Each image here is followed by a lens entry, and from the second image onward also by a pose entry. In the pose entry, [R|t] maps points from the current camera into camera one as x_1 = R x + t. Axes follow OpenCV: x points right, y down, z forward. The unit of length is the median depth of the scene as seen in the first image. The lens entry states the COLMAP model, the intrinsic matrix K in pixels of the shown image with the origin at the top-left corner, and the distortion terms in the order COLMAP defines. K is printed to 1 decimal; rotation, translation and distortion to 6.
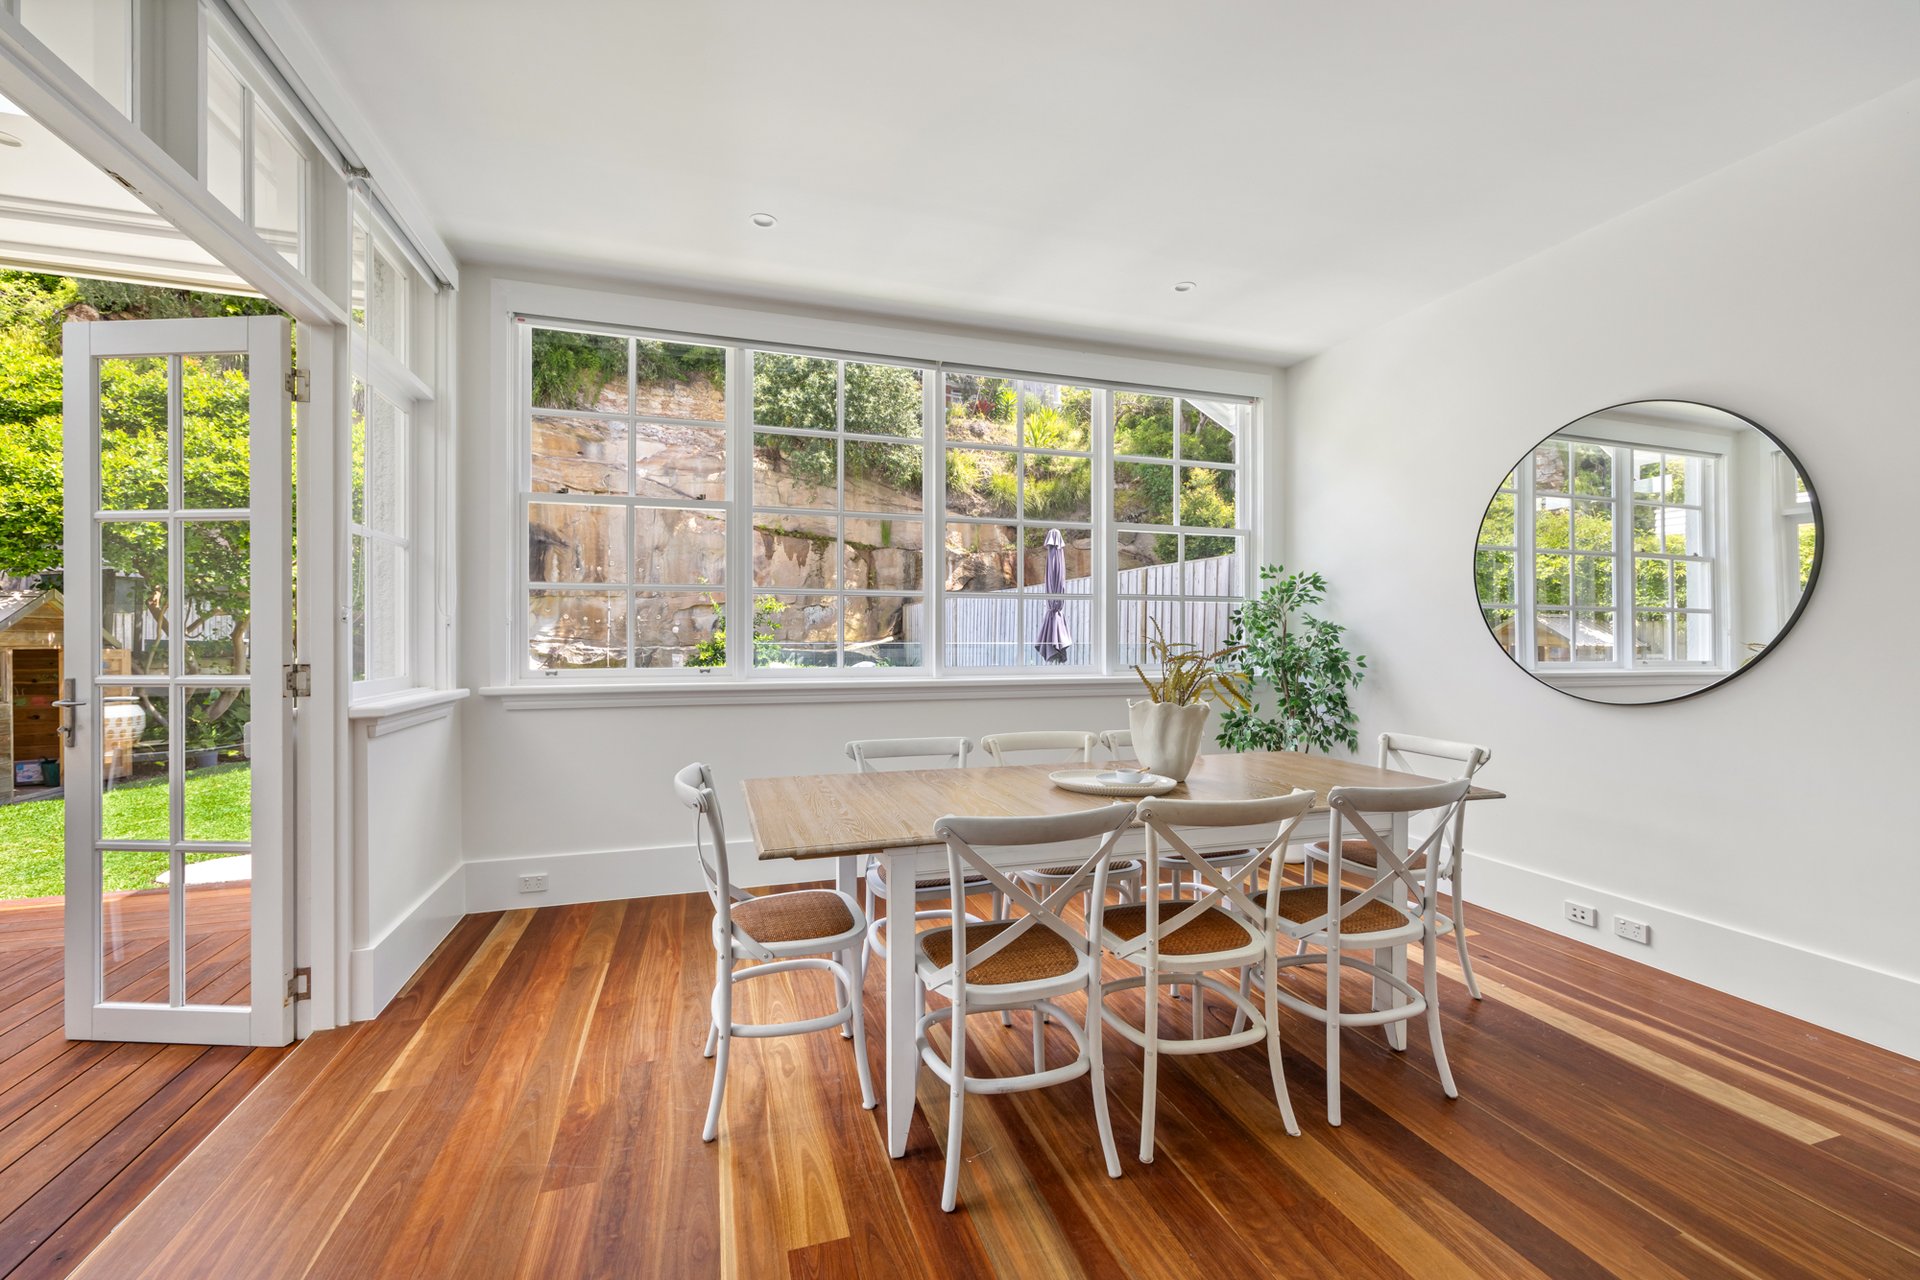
lens RADIAL K [[784.7, 0, 958.1], [0, 784.7, 643.7], [0, 0, 1]] dist [0.008043, -0.000907]
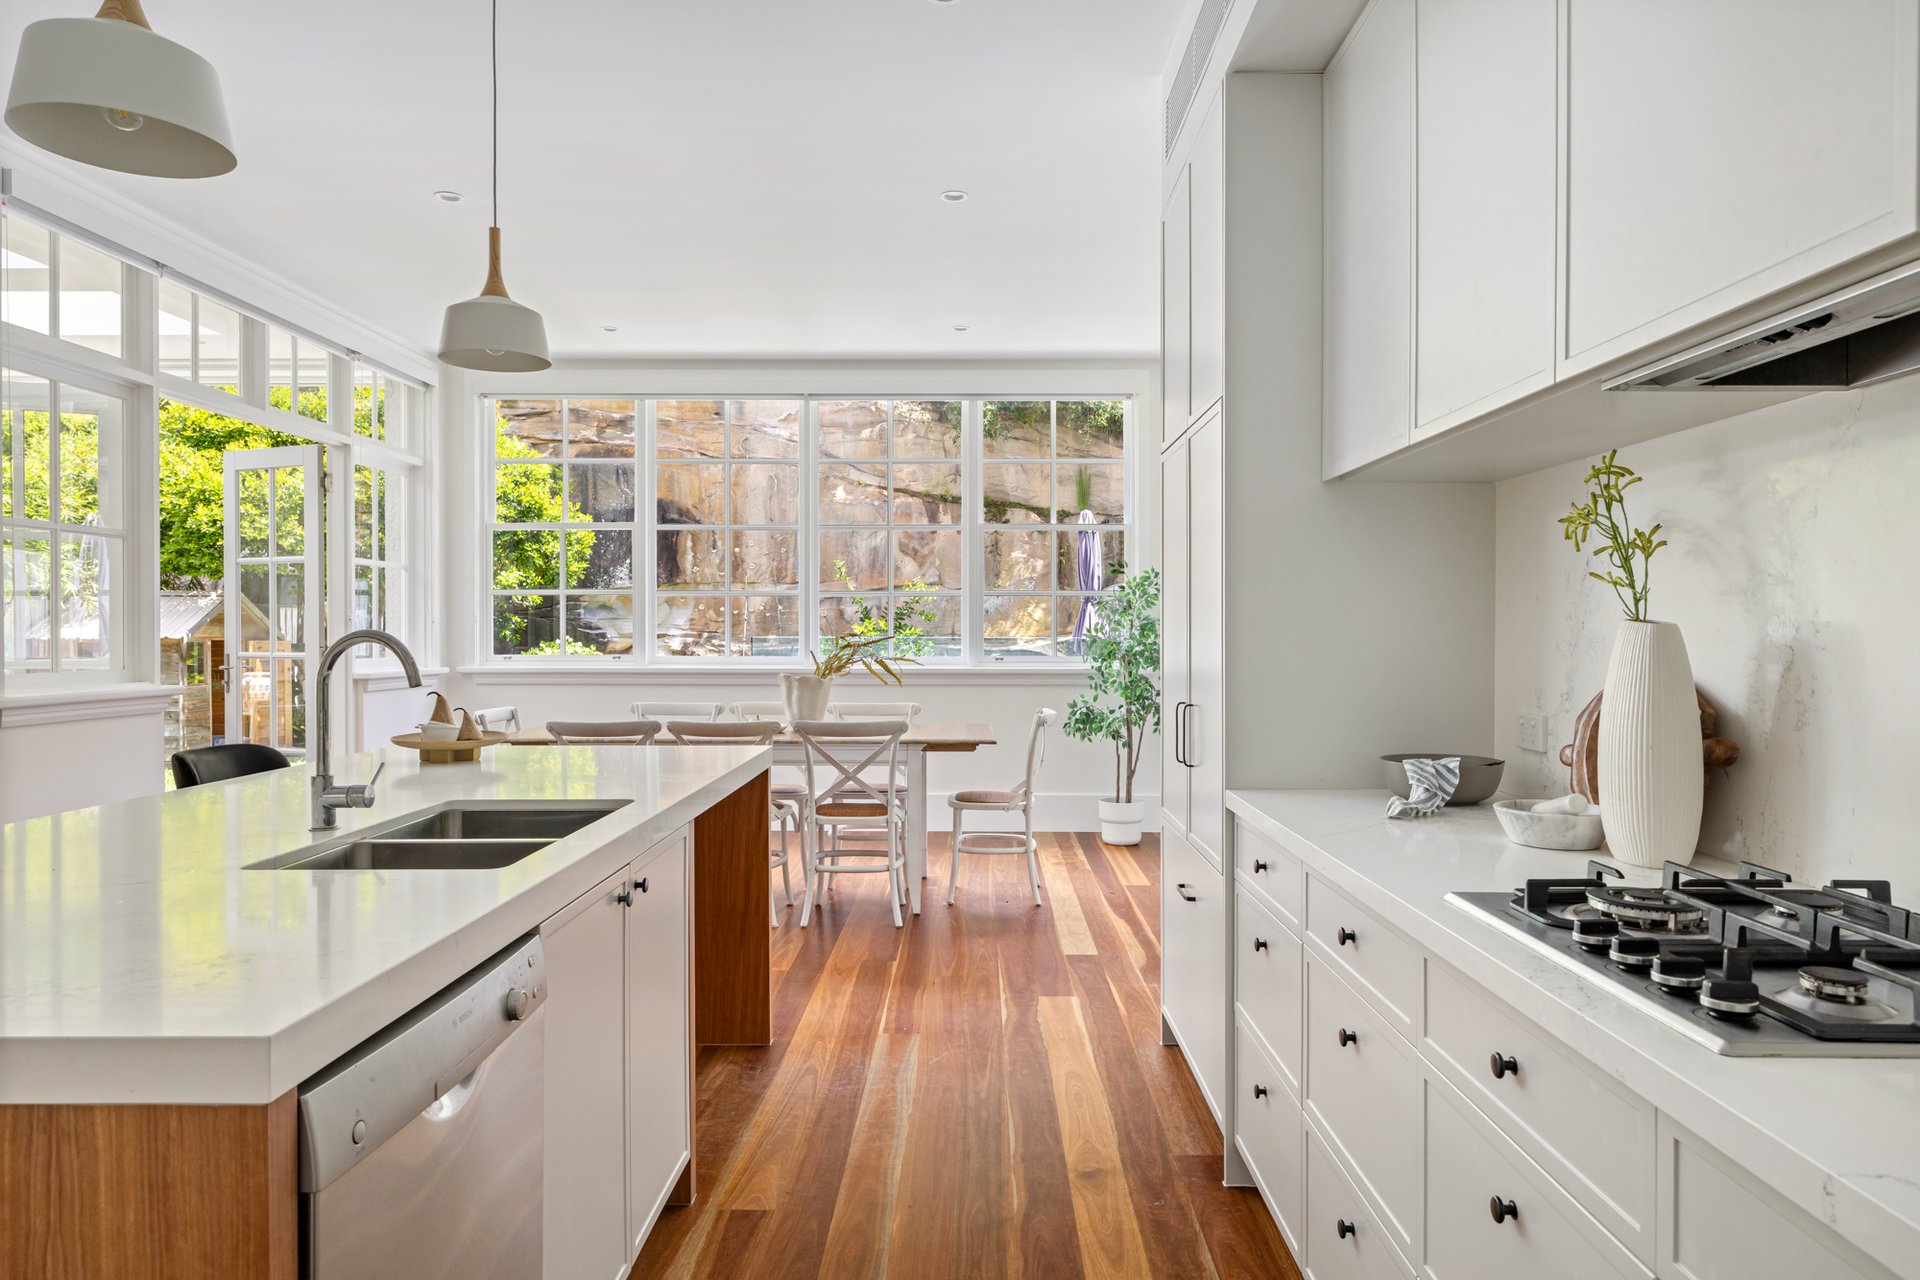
lens RADIAL K [[1259.9, 0, 1021.2], [0, 1259.9, 662.8], [0, 0, 1]] dist [0.004628, 0.000302]
pose [[0.952525, 0.008747, -0.304335, 0.988638], [-0.003778, 0.999850, 0.016913, 0.006706], [0.304437, -0.014960, 0.952415, -0.794633]]
